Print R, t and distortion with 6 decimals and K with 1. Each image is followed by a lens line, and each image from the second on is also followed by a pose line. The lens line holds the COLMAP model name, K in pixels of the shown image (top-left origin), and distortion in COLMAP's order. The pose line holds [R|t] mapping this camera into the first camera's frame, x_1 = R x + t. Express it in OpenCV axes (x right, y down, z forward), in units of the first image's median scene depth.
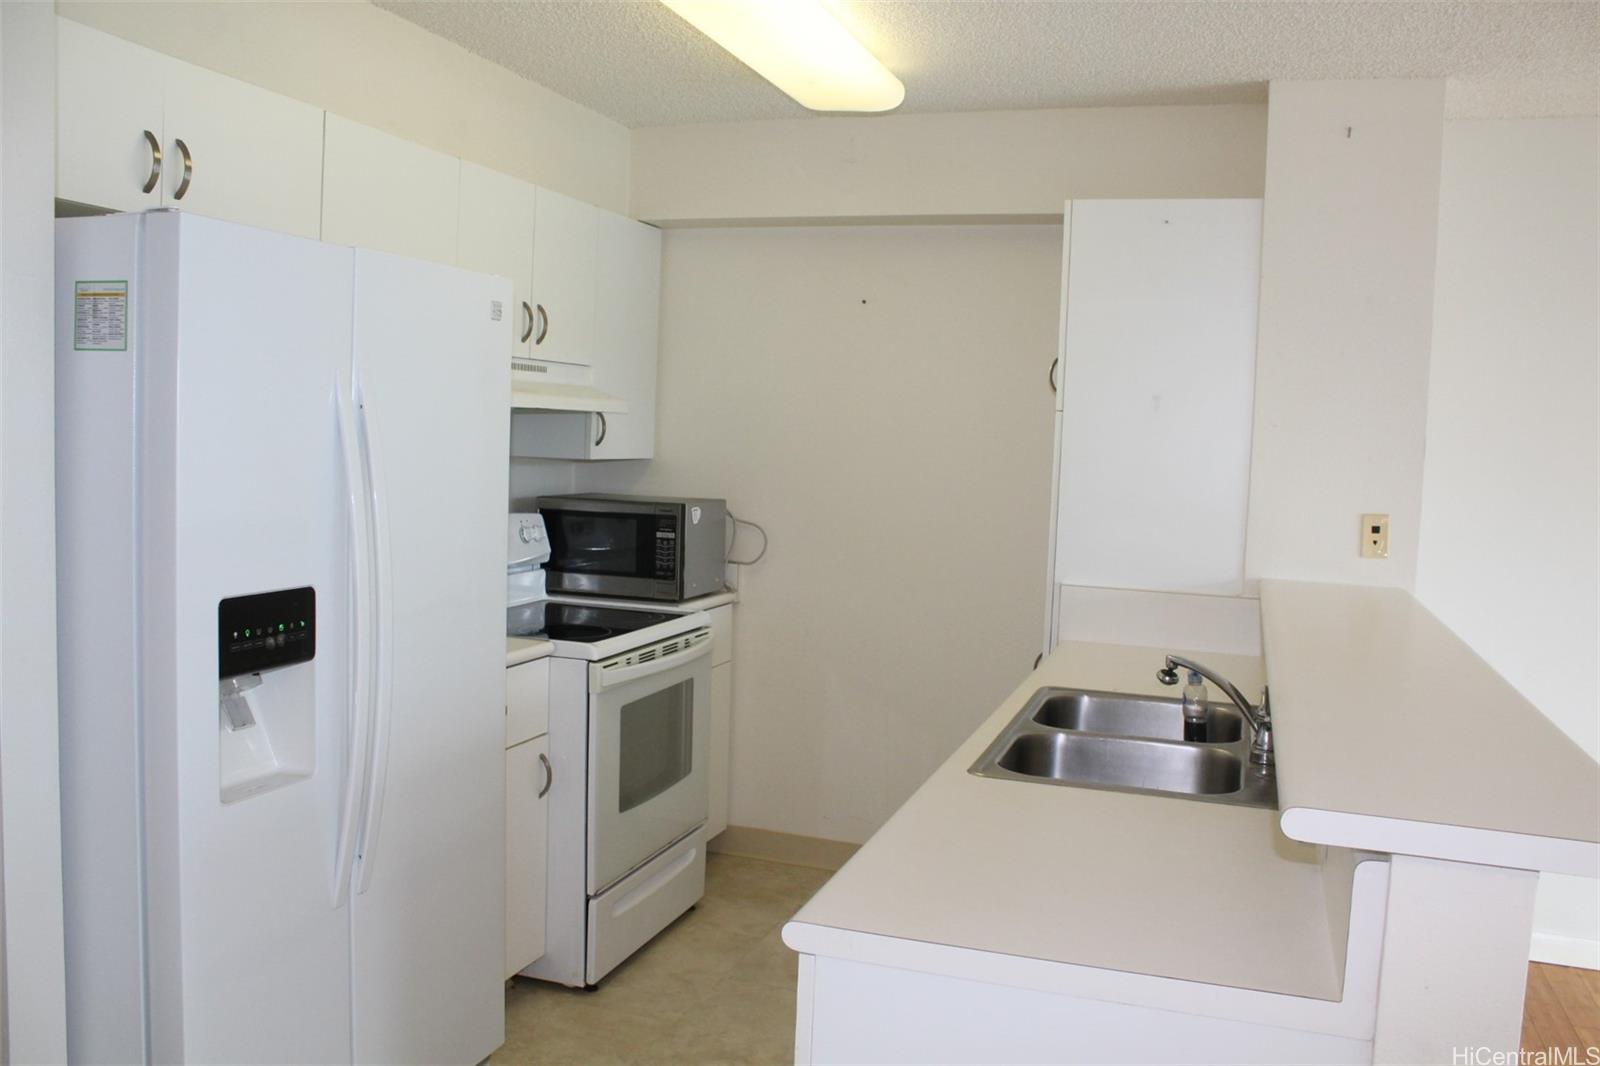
lens RADIAL K [[1342.4, 0, 770.3], [0, 1342.4, 537.9], [0, 0, 1]] dist [-0.166522, 0.144324]
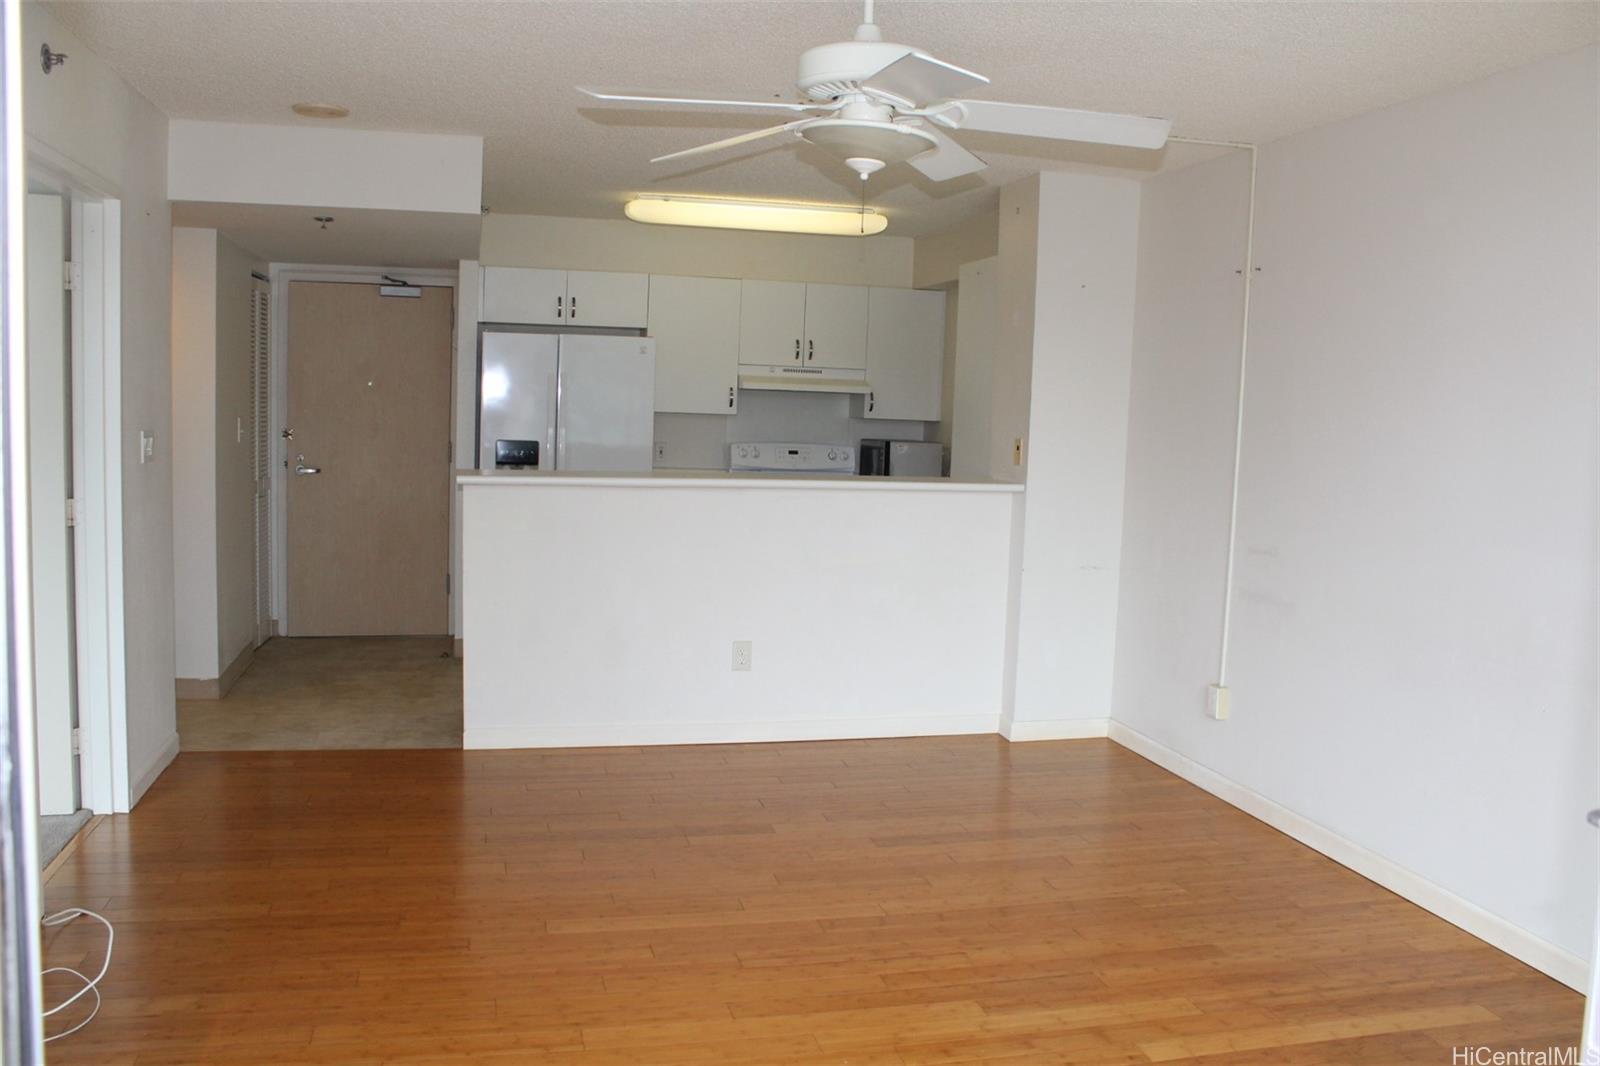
lens RADIAL K [[1342.4, 0, 770.3], [0, 1342.4, 537.9], [0, 0, 1]] dist [-0.166522, 0.144324]
pose [[0.545022, 0.067823, -0.835674, 1.472825], [-0.082056, 0.996253, 0.027339, 0.074126], [0.834397, 0.053672, 0.548545, -0.162489]]
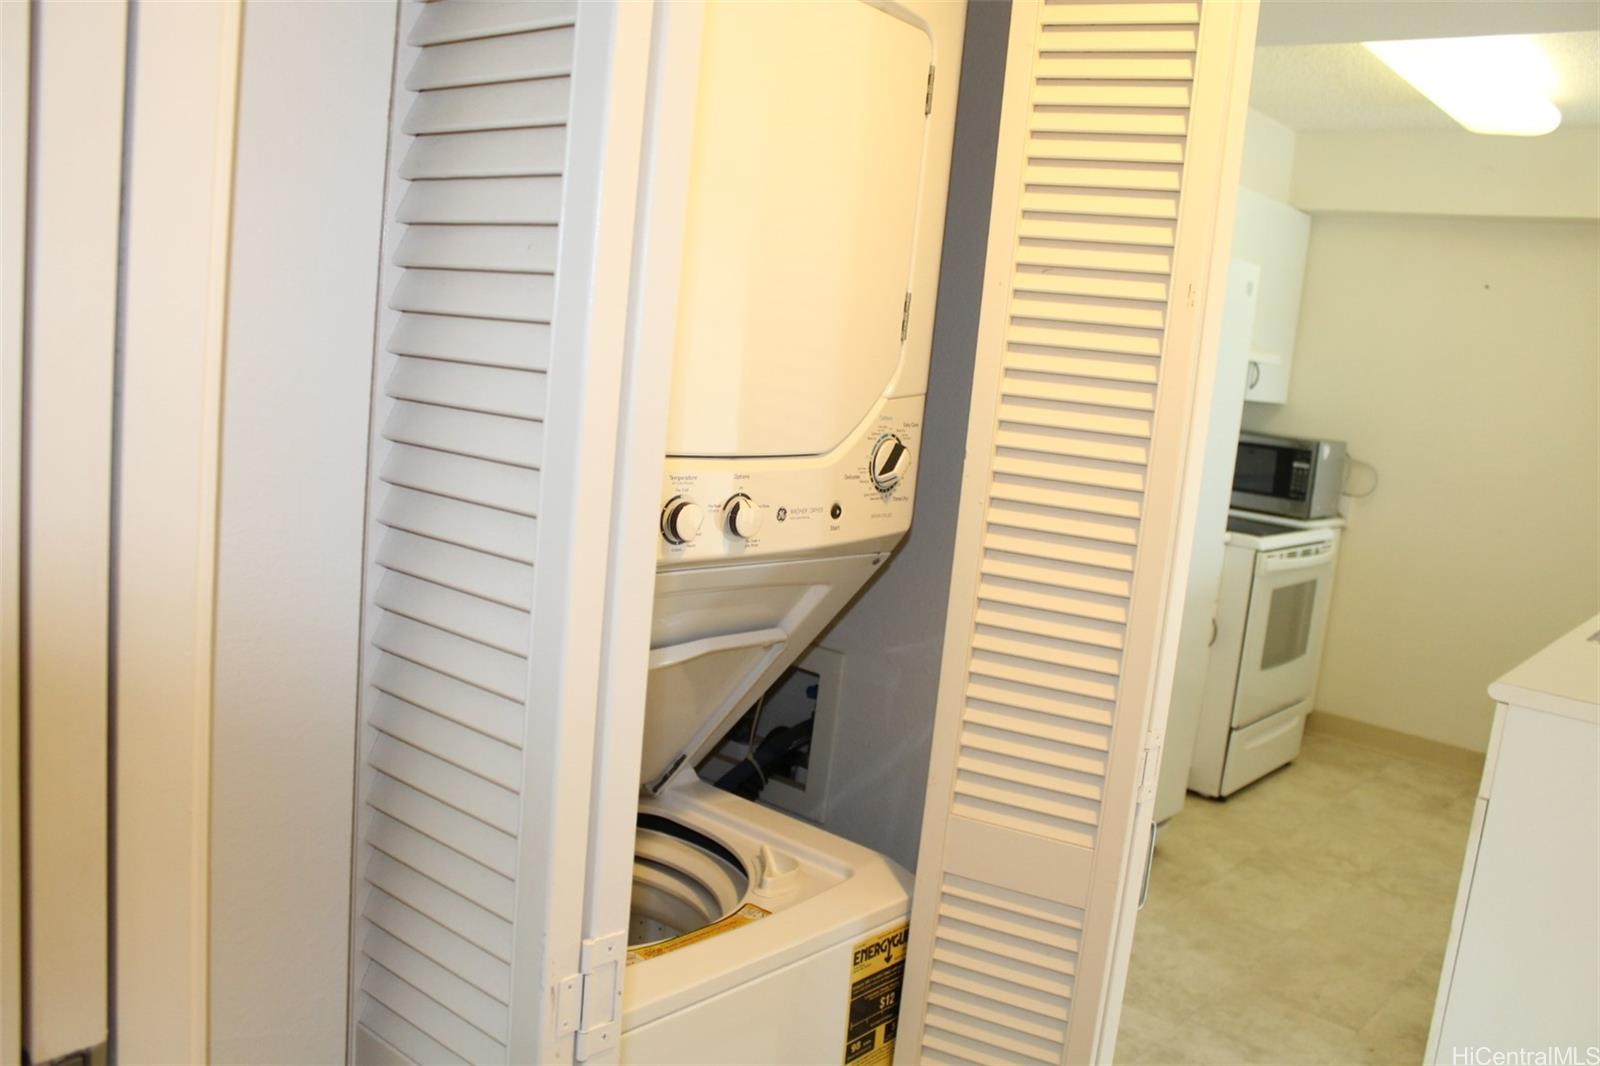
lens RADIAL K [[1342.4, 0, 770.3], [0, 1342.4, 537.9], [0, 0, 1]] dist [-0.166522, 0.144324]
pose [[0.932954, 0.109843, -0.342829, -0.118071], [-0.093728, 0.993585, 0.063280, 0.035620], [0.347581, -0.026904, 0.937264, -0.332023]]
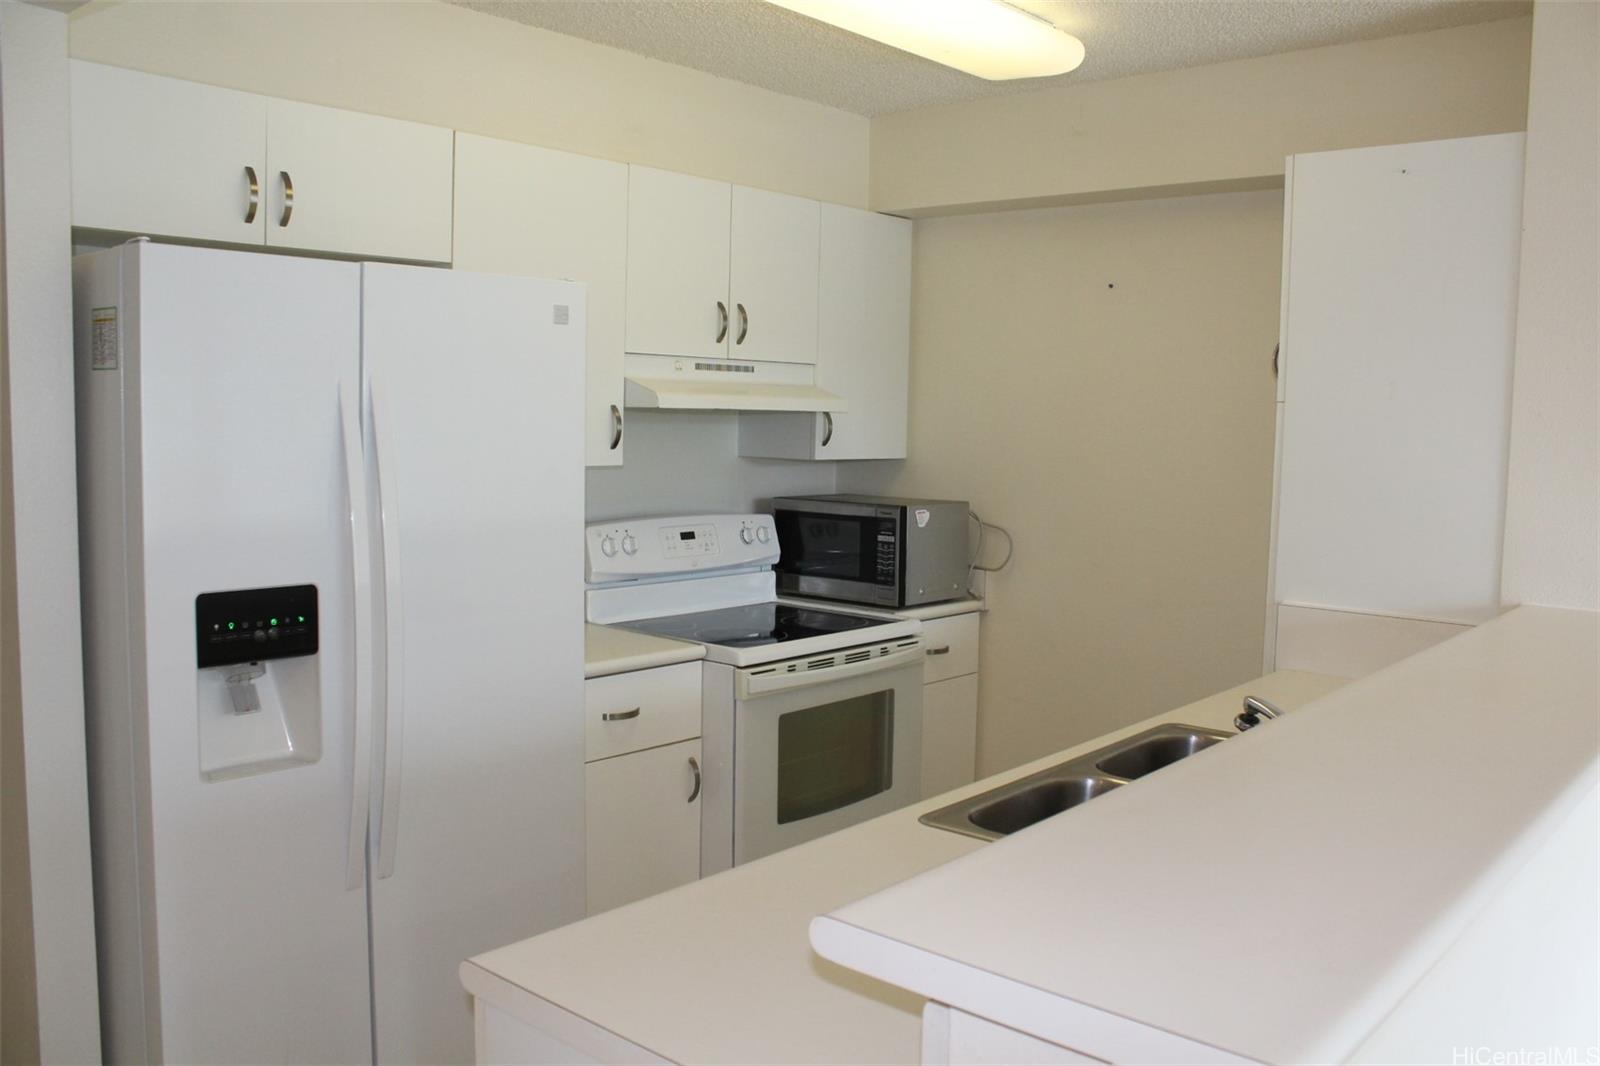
lens RADIAL K [[1342.4, 0, 770.3], [0, 1342.4, 537.9], [0, 0, 1]] dist [-0.166522, 0.144324]
pose [[0.927105, 0.016306, -0.374447, 0.212595], [-0.015615, 0.999866, 0.004879, -0.006221], [0.374477, 0.001324, 0.927235, 0.082653]]
